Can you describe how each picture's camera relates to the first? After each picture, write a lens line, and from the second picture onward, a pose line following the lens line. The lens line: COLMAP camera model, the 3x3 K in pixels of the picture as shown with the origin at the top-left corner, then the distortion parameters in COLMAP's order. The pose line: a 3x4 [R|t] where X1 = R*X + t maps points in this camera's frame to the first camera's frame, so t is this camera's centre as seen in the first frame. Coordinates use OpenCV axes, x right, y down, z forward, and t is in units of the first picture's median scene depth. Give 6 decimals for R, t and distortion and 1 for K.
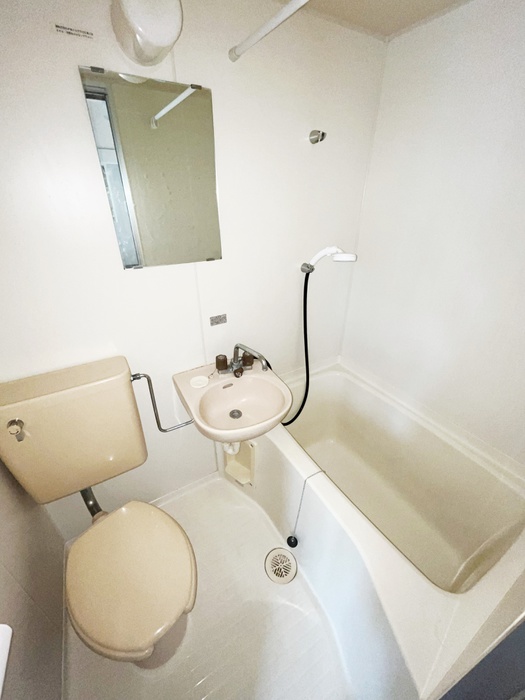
lens RADIAL K [[285.8, 0, 264.2], [0, 285.8, 348.5], [0, 0, 1]] dist [-0.003914, 0.000935]
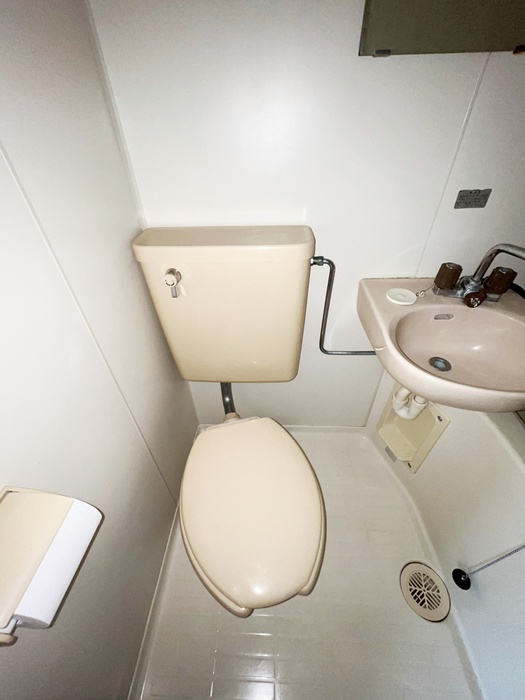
lens RADIAL K [[285.8, 0, 262.4], [0, 285.8, 352.5], [0, 0, 1]] dist [-0.003914, 0.000935]
pose [[0.838238, 0.328148, -0.435518, -0.164387], [-0.239181, 0.938994, 0.247151, 0.146555], [0.490051, -0.103003, 0.865587, 0.277176]]
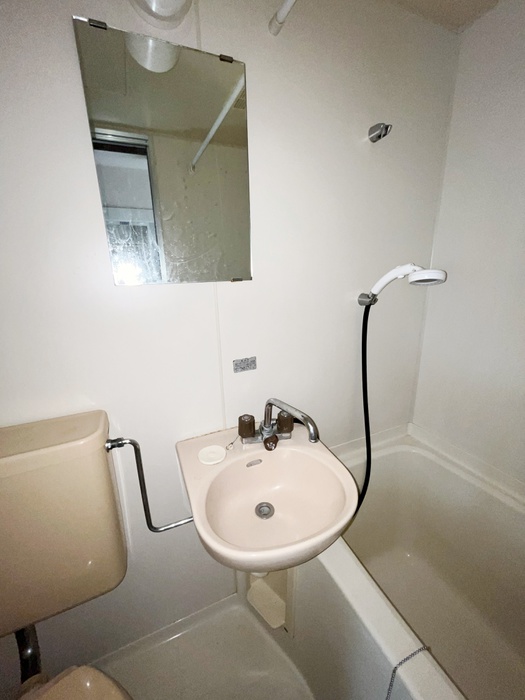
lens RADIAL K [[285.8, 0, 265.3], [0, 285.8, 349.5], [0, 0, 1]] dist [-0.003914, 0.000935]
pose [[0.993203, 0.005987, -0.116241, -0.026893], [-0.031530, 0.975174, -0.219182, 0.018484], [0.112043, 0.221358, 0.968735, 0.303324]]
